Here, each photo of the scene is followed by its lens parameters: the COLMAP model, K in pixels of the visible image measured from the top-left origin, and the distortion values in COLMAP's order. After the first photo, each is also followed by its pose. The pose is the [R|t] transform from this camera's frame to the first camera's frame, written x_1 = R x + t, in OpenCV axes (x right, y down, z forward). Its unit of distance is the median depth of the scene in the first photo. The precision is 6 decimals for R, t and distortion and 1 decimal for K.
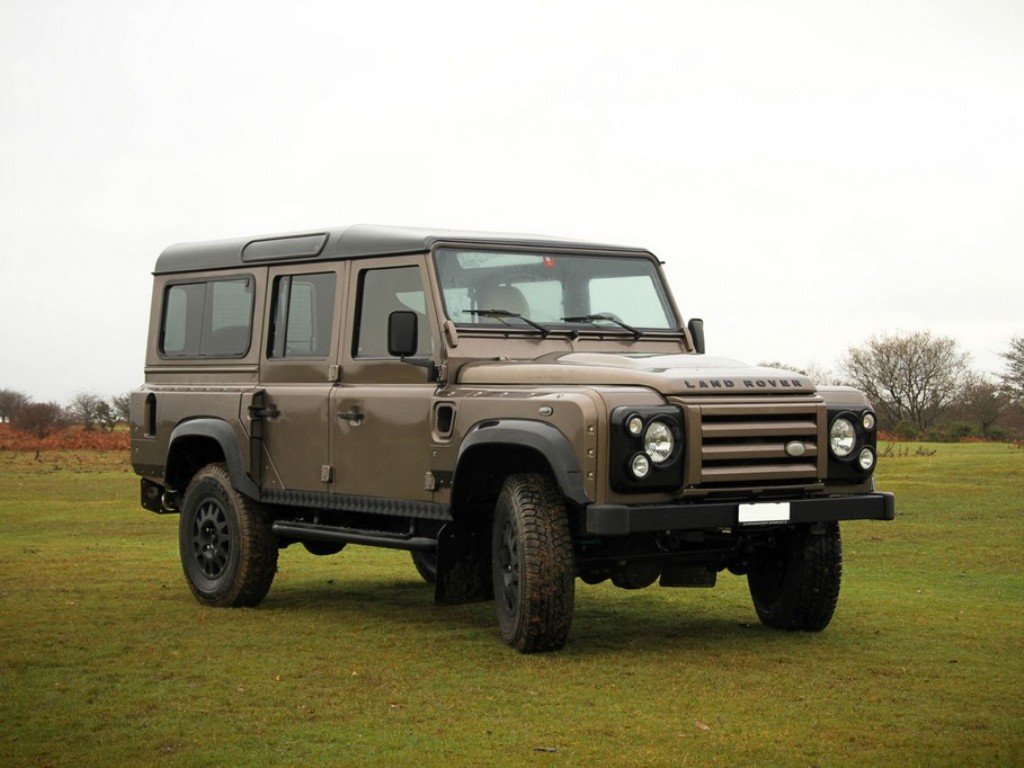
lens RADIAL K [[2091.7, 0, 512.0], [0, 2091.7, 384.0], [0, 0, 1]] dist [0.227899, -0.027497]
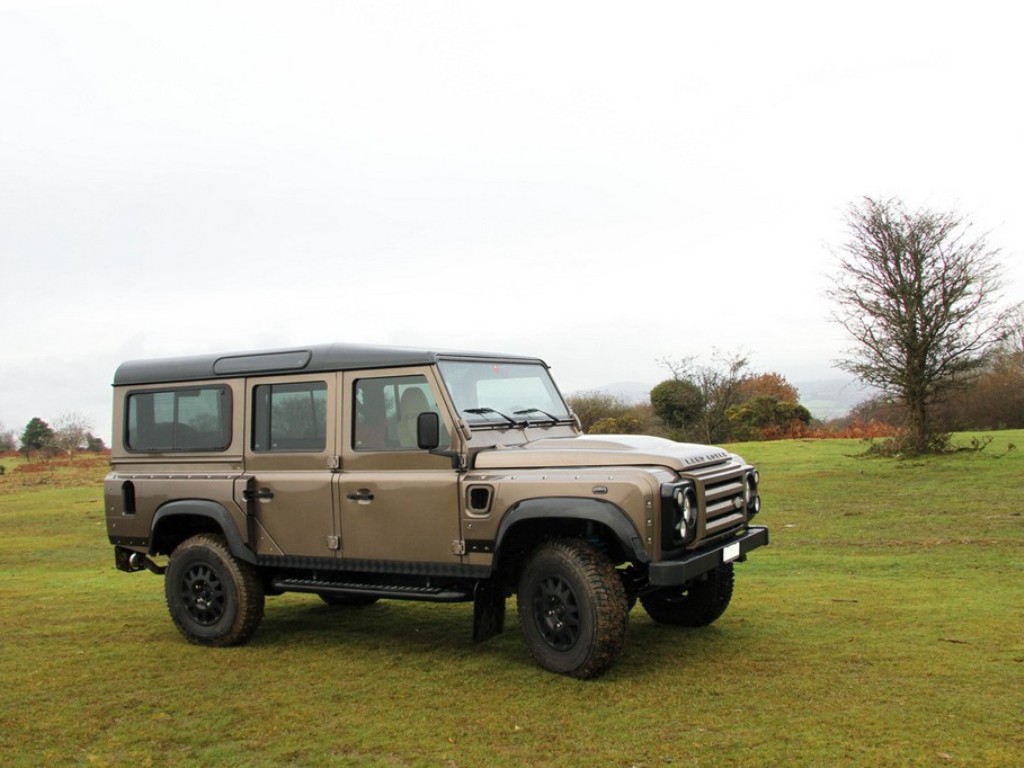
lens RADIAL K [[1102.8, 0, 511.7], [0, 1102.8, 439.2], [0, 0, 1]] dist [-0.192730, 0.005599]
pose [[0.912557, -0.049068, 0.405996, -0.259290], [0.042428, 0.998778, 0.025346, -0.031768], [-0.406743, -0.005905, 0.913524, 0.364794]]
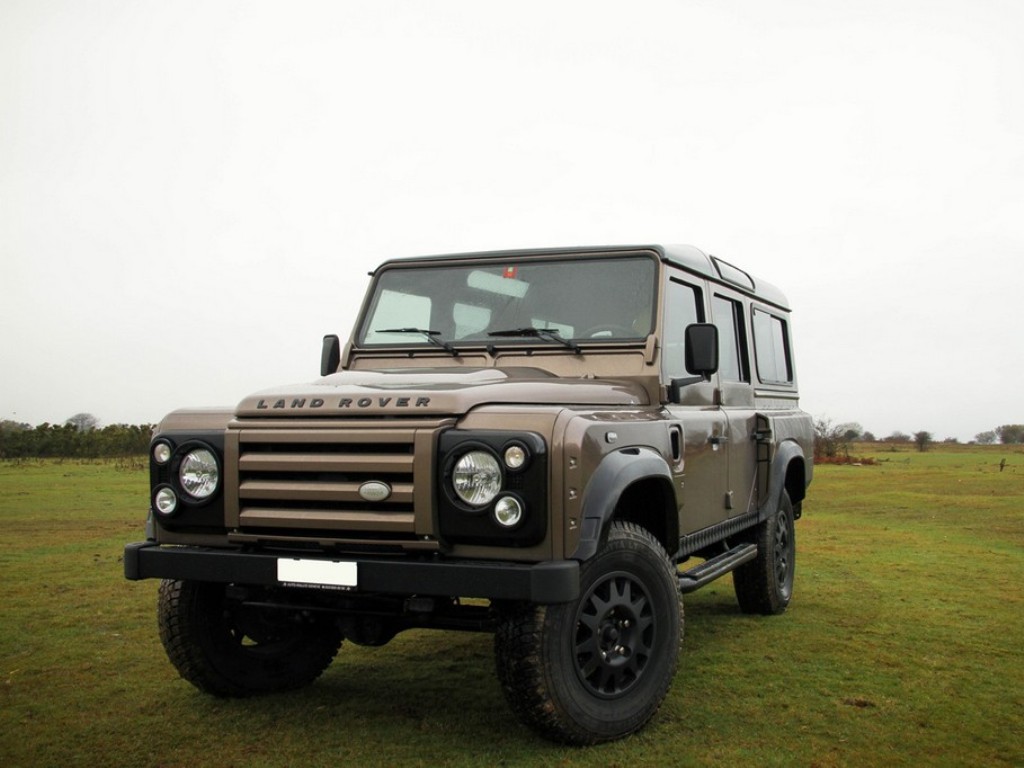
lens RADIAL K [[1209.9, 0, 554.1], [0, 1209.9, 383.7], [0, 0, 1]] dist [-0.082524, 0.005068]
pose [[0.528469, -0.024538, -0.848598, 0.473771], [0.000559, 0.999592, -0.028555, 0.005006], [0.848953, 0.014616, 0.528267, 0.745510]]
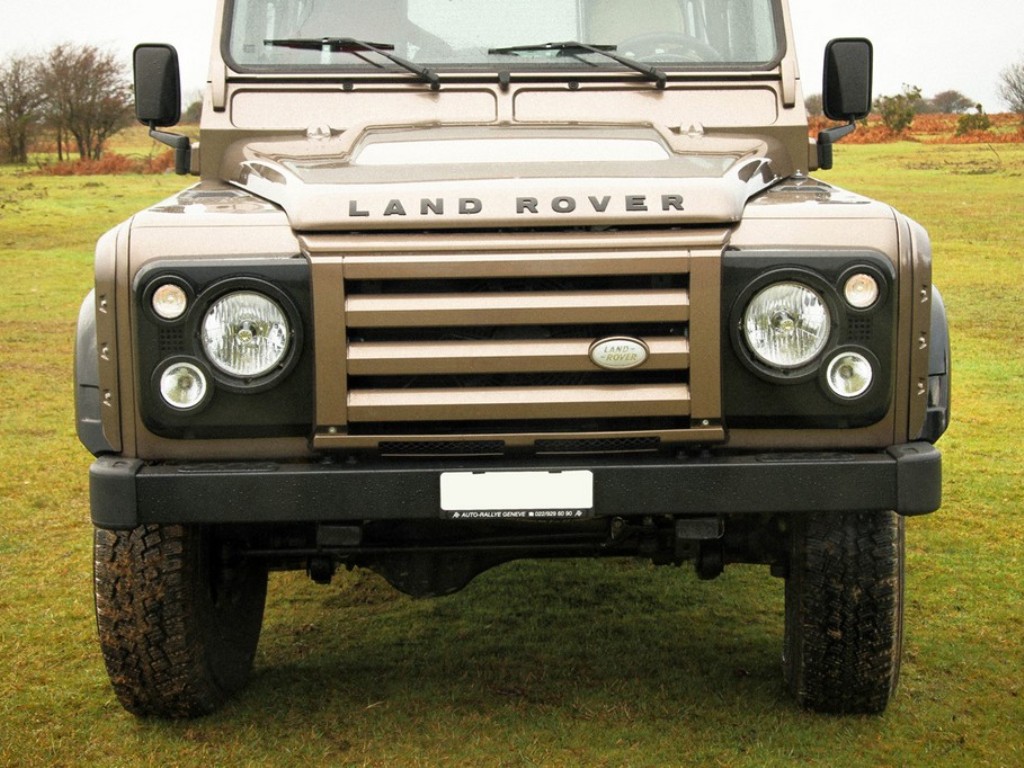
lens RADIAL K [[2179.6, 0, 512.0], [0, 2179.6, 384.0], [0, 0, 1]] dist [0.067177, 0.106046]
pose [[0.817886, 0.074129, -0.570585, 0.344058], [0.010053, 0.989674, 0.142986, -0.026408], [0.575292, -0.122683, 0.808695, 0.547032]]
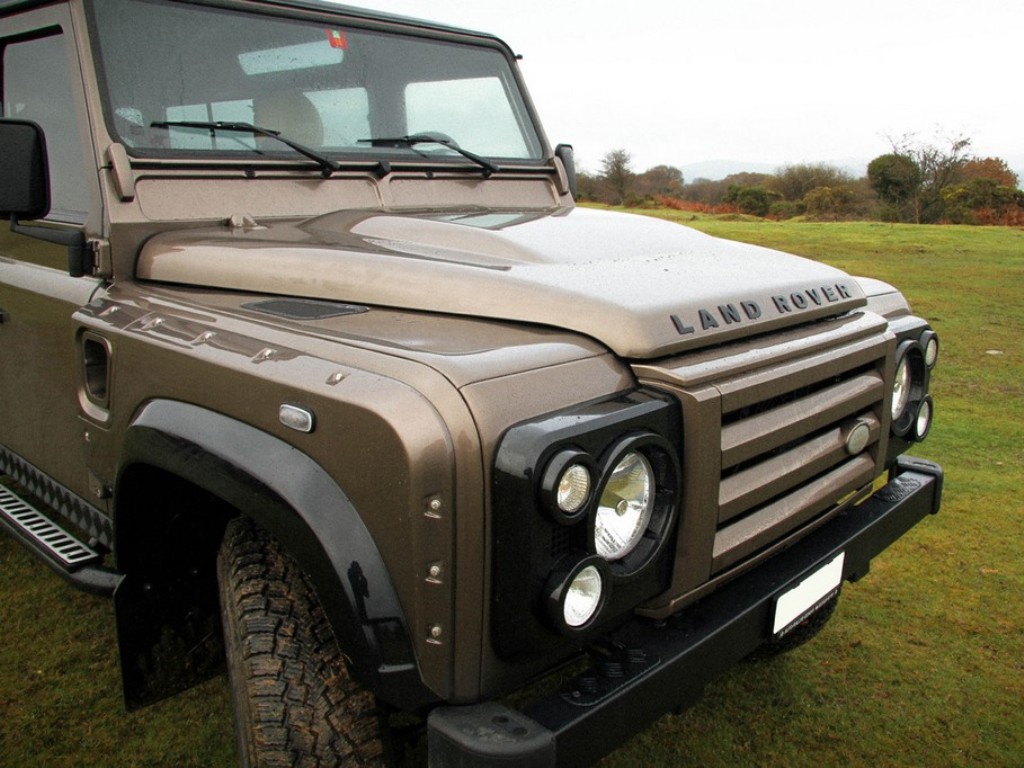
lens RADIAL K [[919.1, 0, 576.4], [0, 919.1, 387.3], [0, 0, 1]] dist [-0.165529, 0.137208]
pose [[0.974209, -0.030881, 0.223523, 0.024093], [-0.022335, 0.972529, 0.231706, -0.024014], [-0.224538, -0.230722, 0.946758, 0.737917]]
